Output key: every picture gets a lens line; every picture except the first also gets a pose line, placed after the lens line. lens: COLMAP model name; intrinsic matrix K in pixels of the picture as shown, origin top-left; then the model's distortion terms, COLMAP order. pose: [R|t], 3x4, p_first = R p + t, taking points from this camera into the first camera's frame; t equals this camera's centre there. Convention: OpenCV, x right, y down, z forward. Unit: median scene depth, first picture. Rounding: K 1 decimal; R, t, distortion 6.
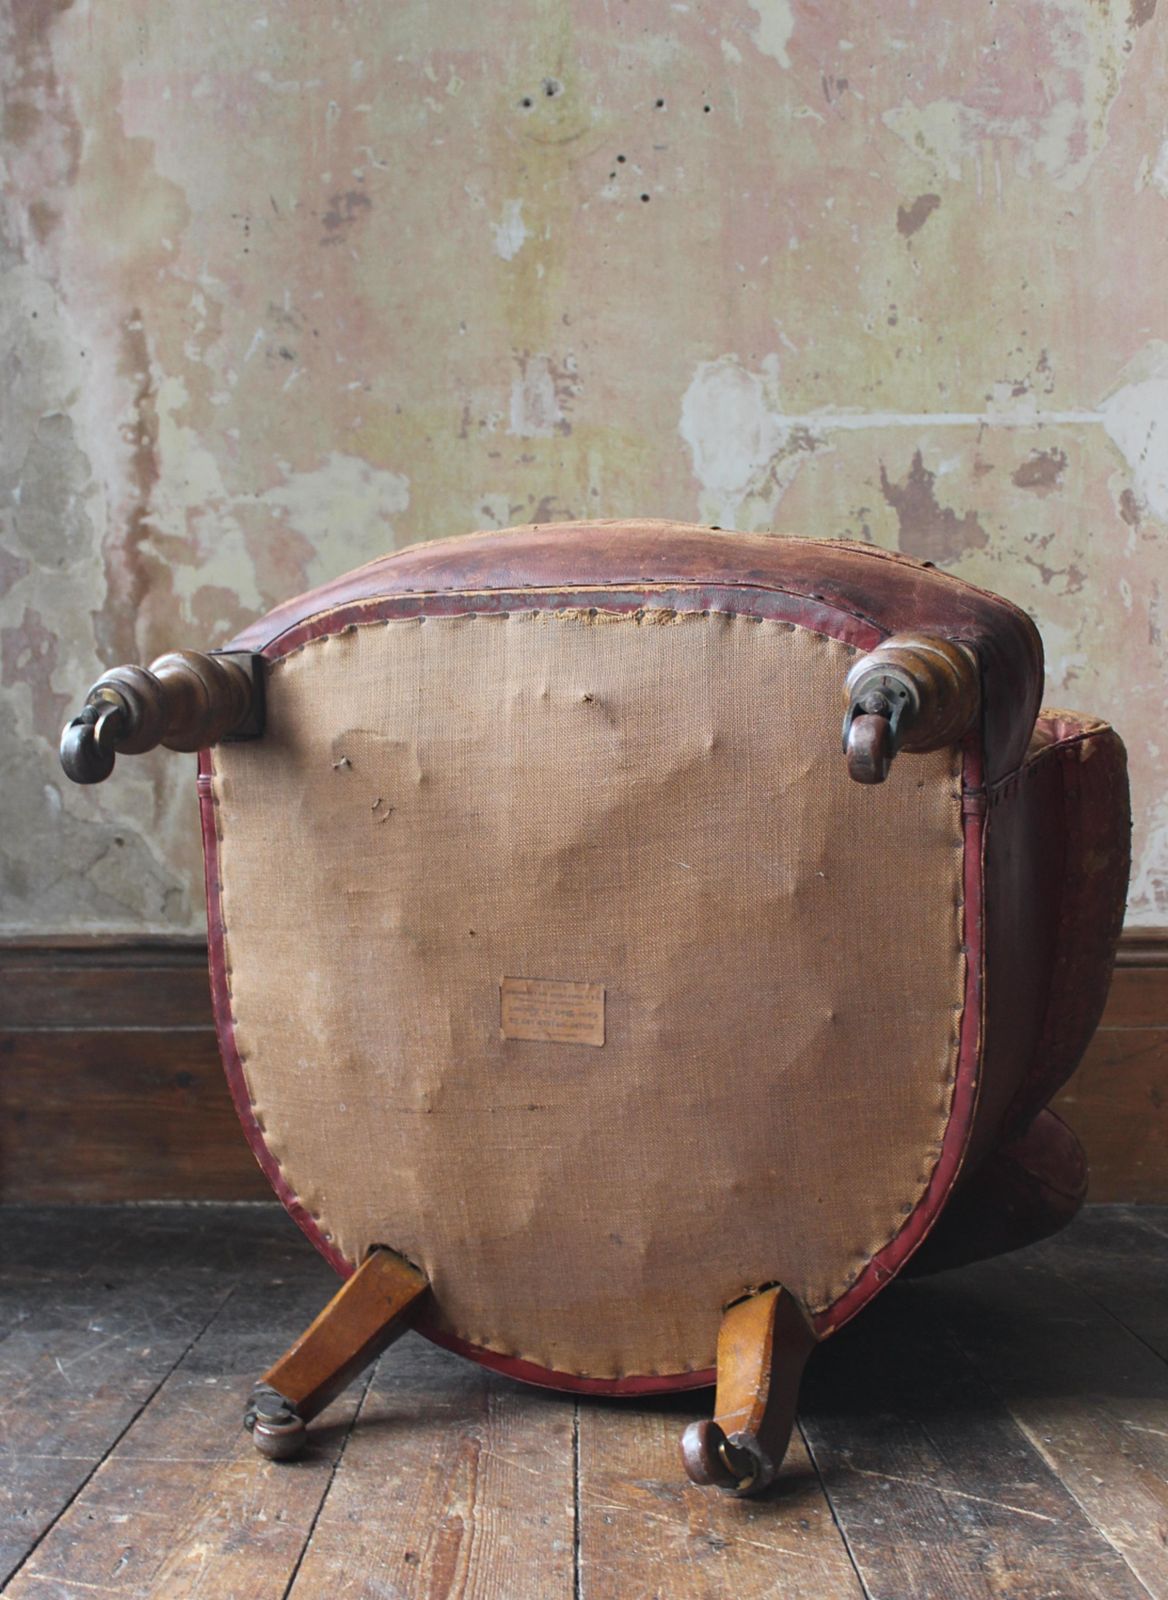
lens RADIAL K [[2037.1, 0, 589.5], [0, 2037.1, 928.8], [0, 0, 1]] dist [-0.099762, 0.120686]
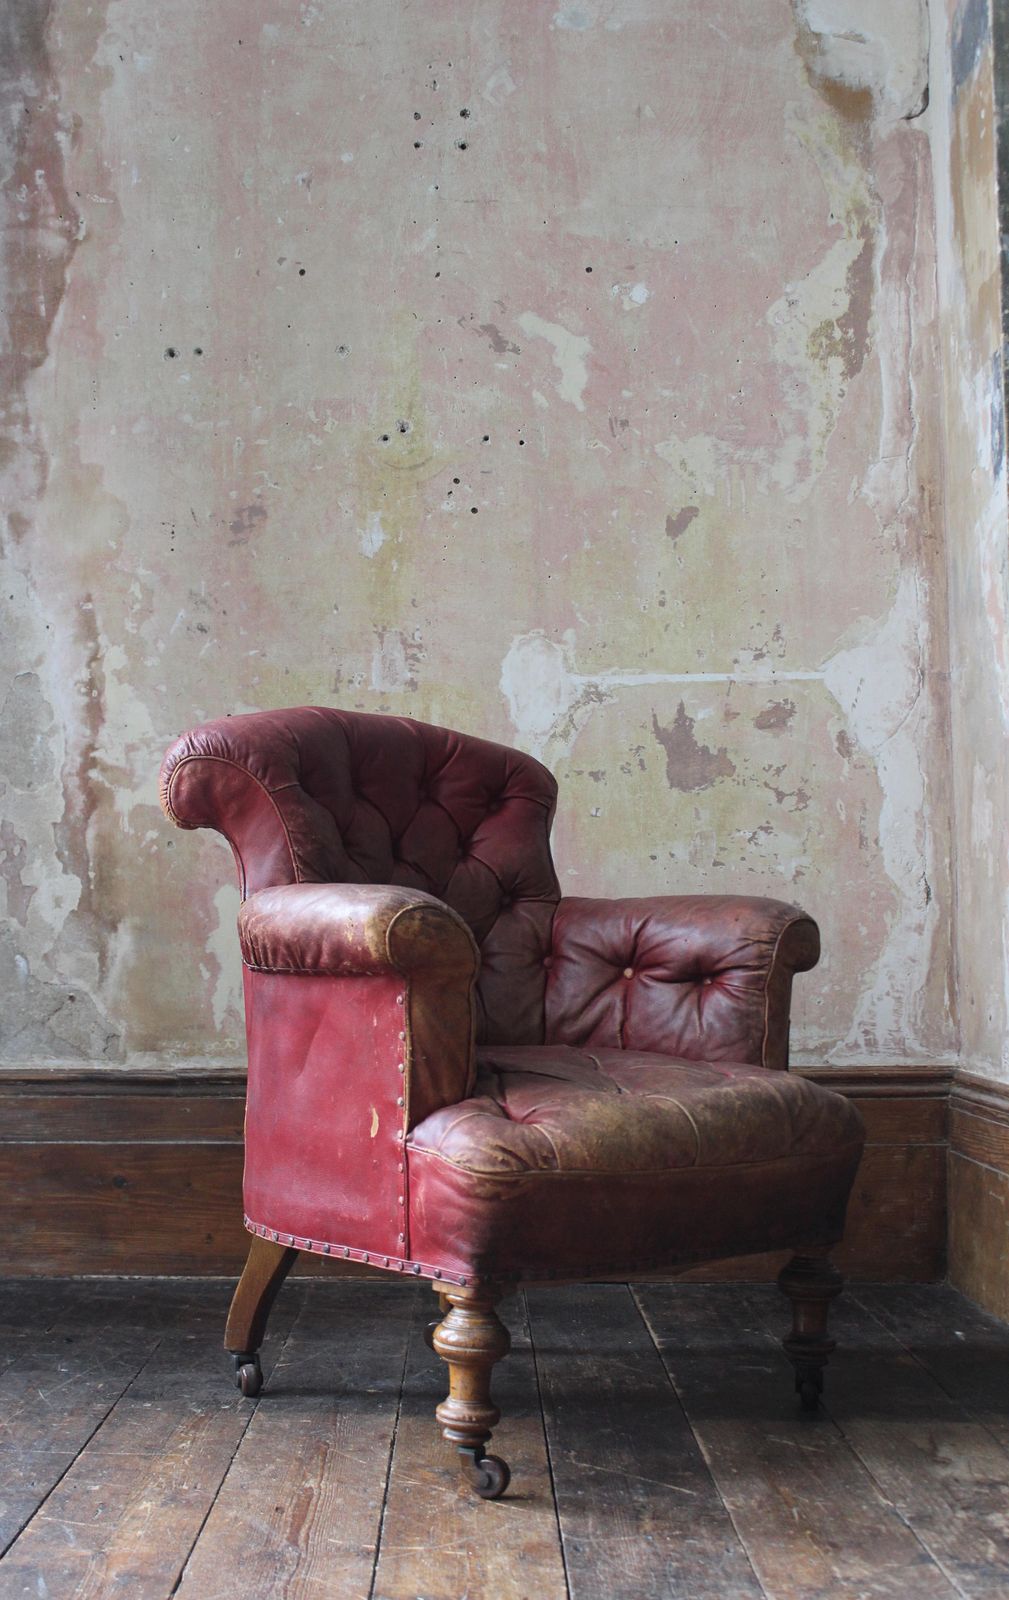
lens RADIAL K [[2097.8, 0, 474.7], [0, 2097.8, 836.4], [0, 0, 1]] dist [-0.070272, 0.109312]
pose [[0.999934, 0.001909, -0.011365, 0.043859], [-0.002678, 0.997680, -0.068032, -0.056333], [0.011209, 0.068058, 0.997618, -0.354647]]
